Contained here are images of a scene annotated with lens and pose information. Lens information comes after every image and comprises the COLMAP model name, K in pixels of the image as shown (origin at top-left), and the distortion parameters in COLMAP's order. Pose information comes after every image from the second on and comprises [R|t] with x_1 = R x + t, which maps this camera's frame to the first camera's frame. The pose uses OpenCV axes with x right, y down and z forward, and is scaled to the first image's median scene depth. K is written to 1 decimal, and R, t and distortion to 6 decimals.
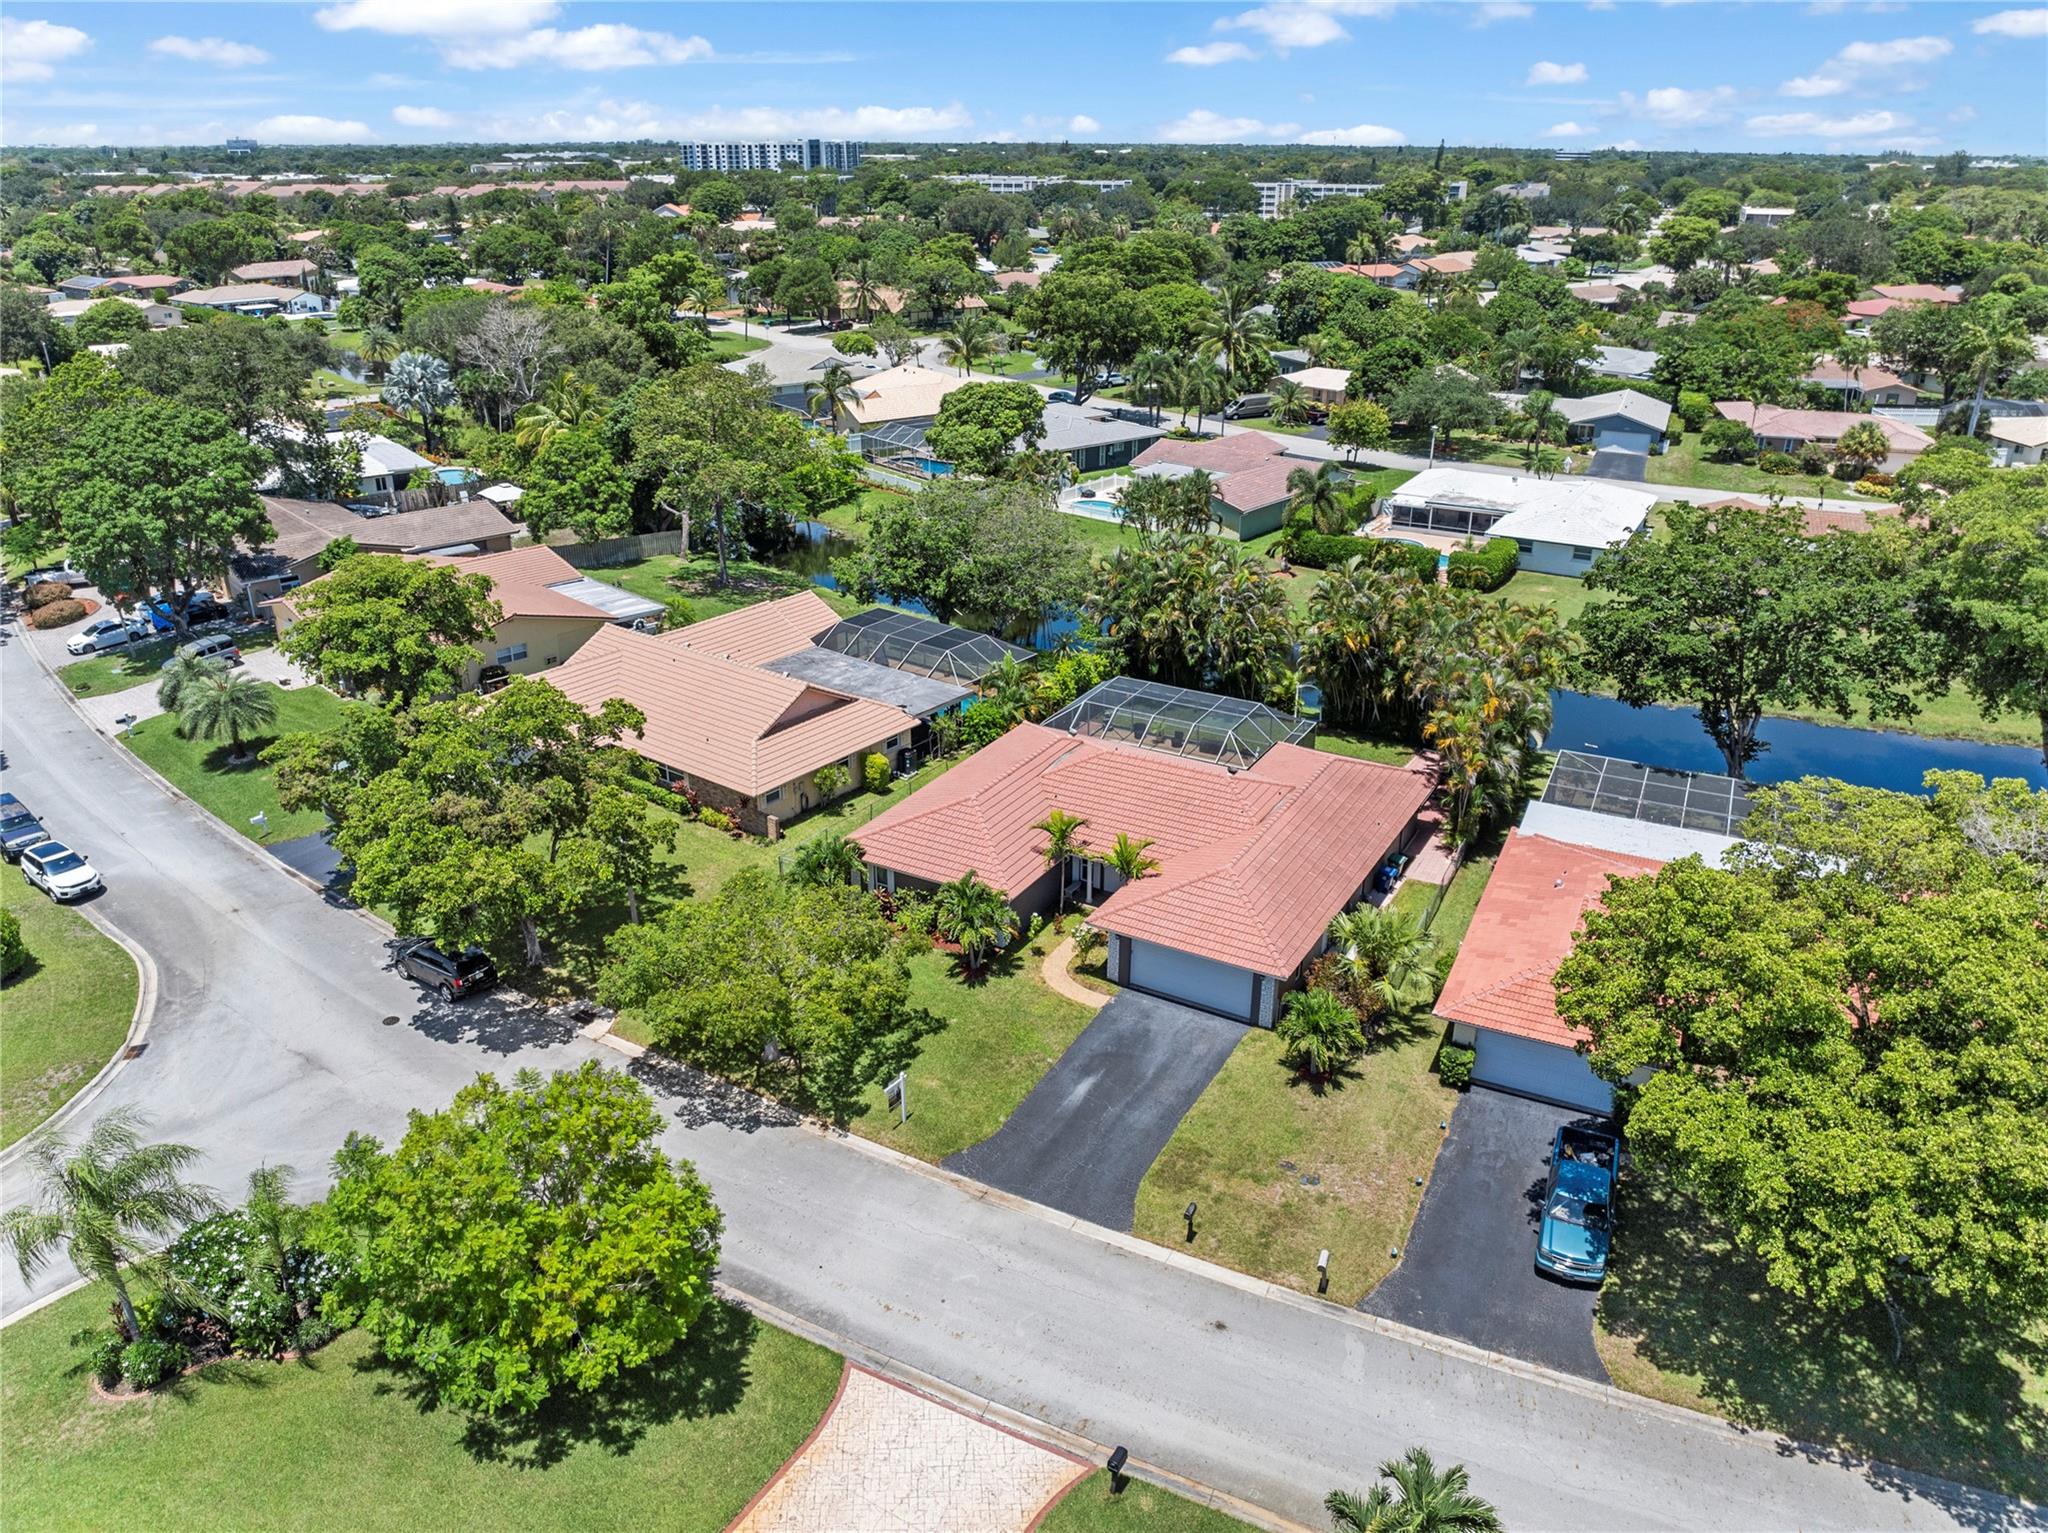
lens RADIAL K [[1438.3, 0, 1029.2], [0, 1438.3, 812.5], [0, 0, 1]] dist [-0.006206, -0.045226]
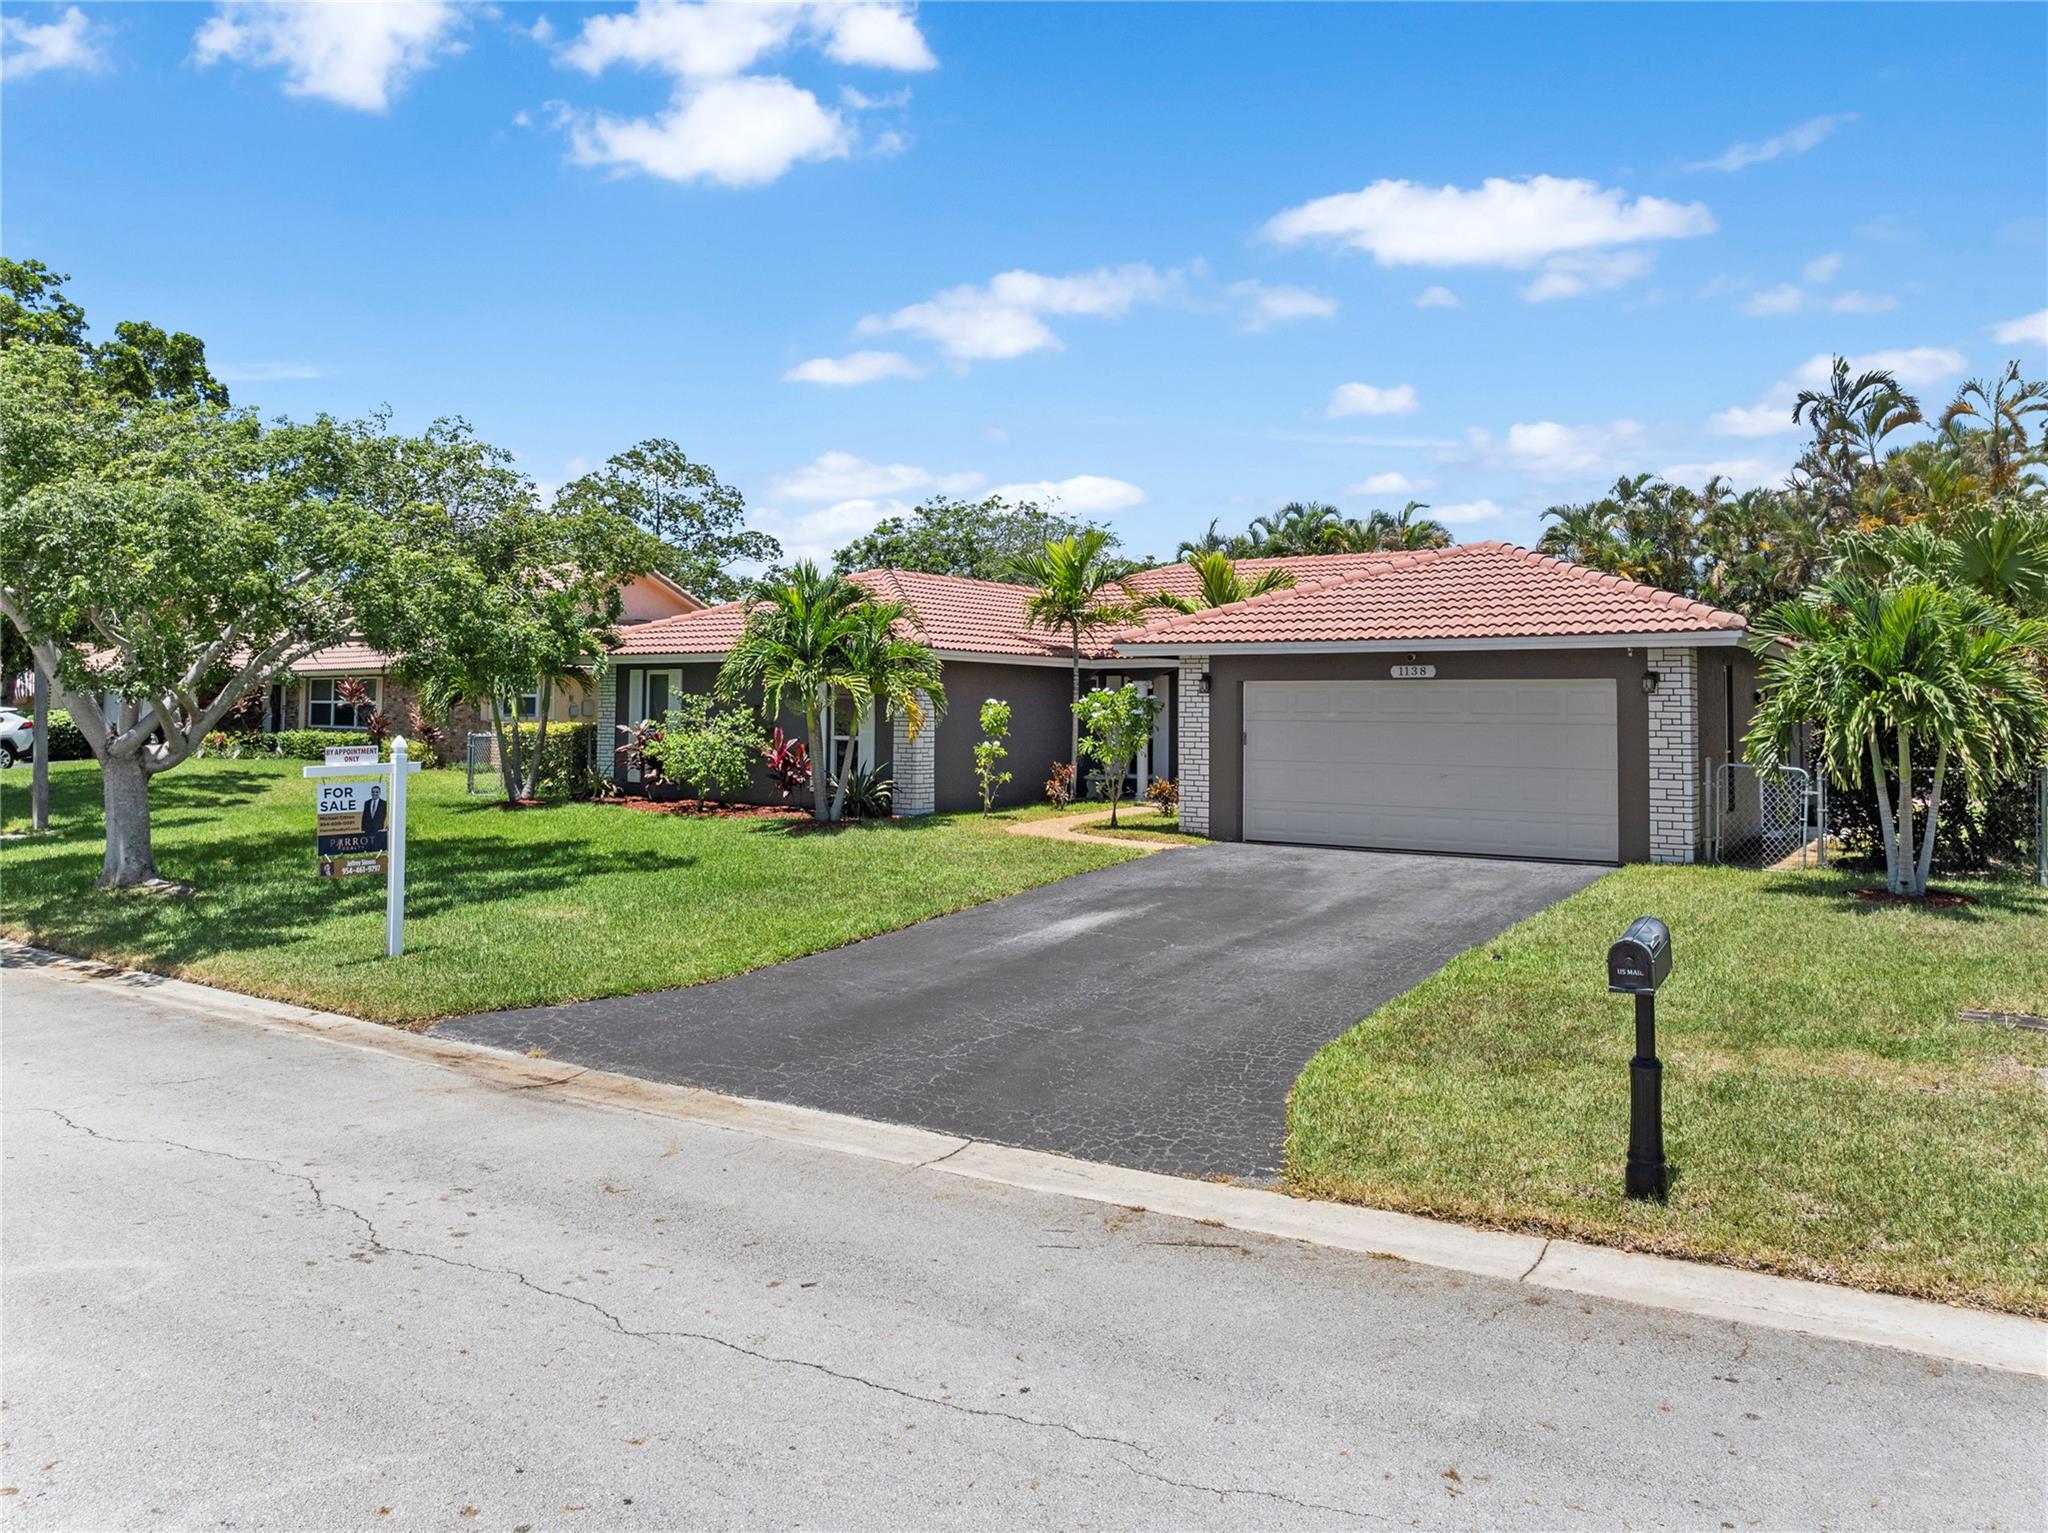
lens RADIAL K [[1526.6, 0, 1027.4], [0, 1526.6, 643.6], [0, 0, 1]] dist [-0.006531, -0.003235]
pose [[0.997611, -0.002853, -0.069022, 0.045079], [-0.029101, 0.888809, -0.457354, 0.263881], [0.062652, 0.458270, 0.886602, 0.669603]]
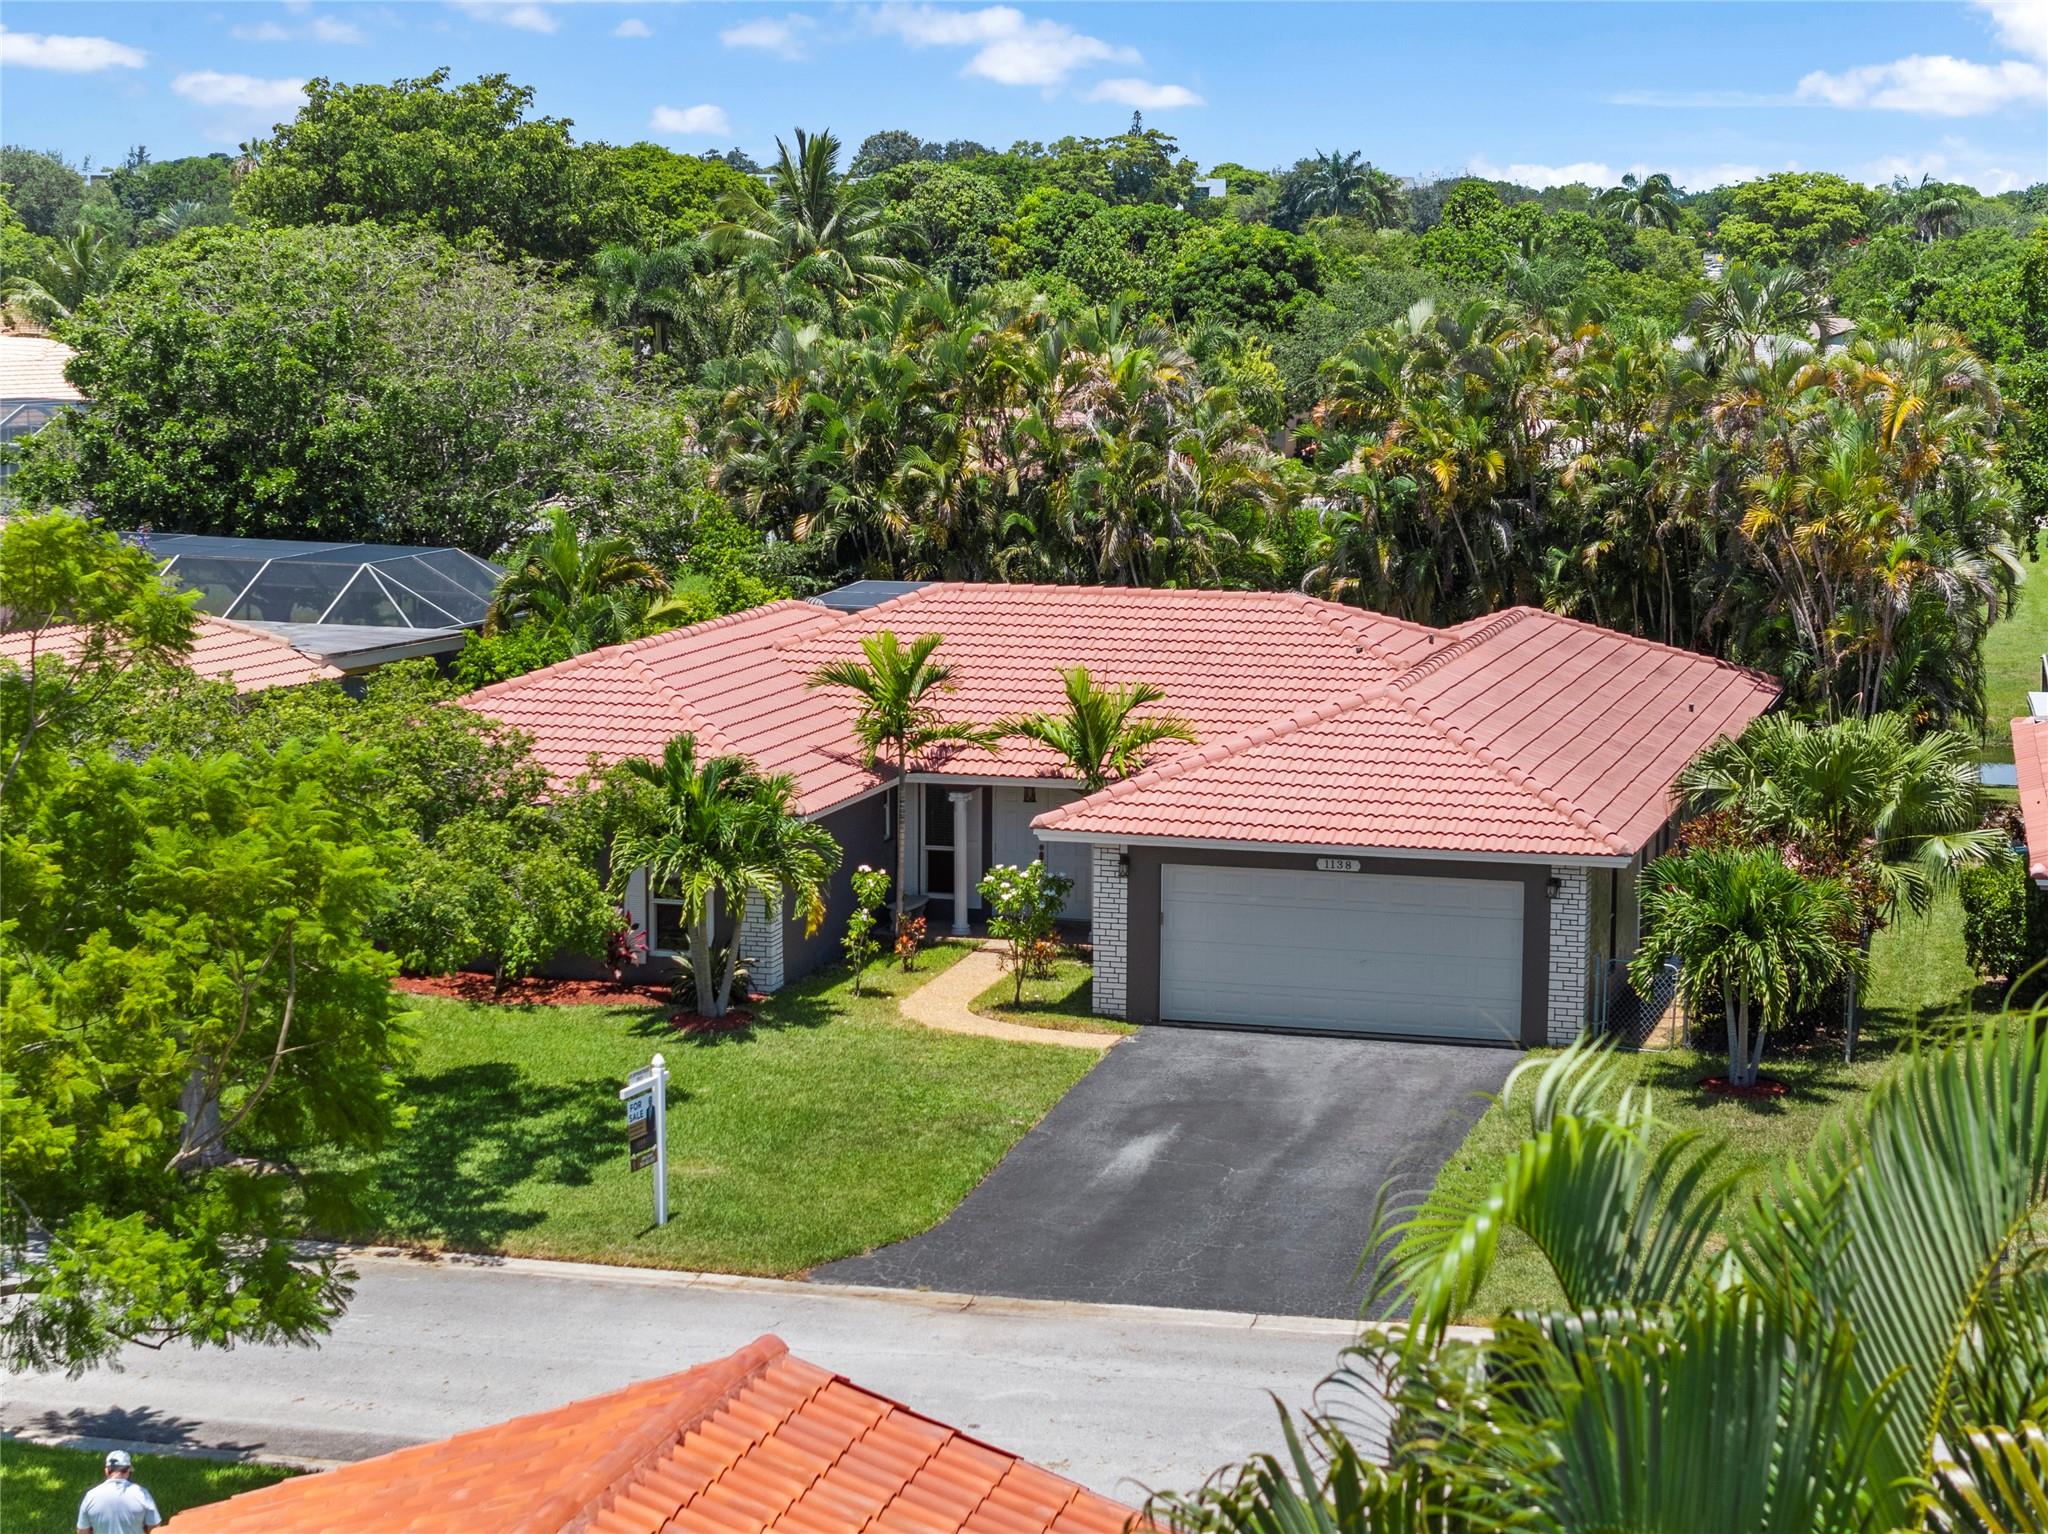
lens RADIAL K [[4168.8, 0, 1024.0], [0, 4168.8, 767.0], [0, 0, 1]] dist [-0.101706, -0.071486]
pose [[0.972317, -0.032712, 0.231364, -0.207769], [0.098968, 0.954607, -0.280948, 0.362008], [-0.211671, 0.296068, 0.931418, 0.034890]]
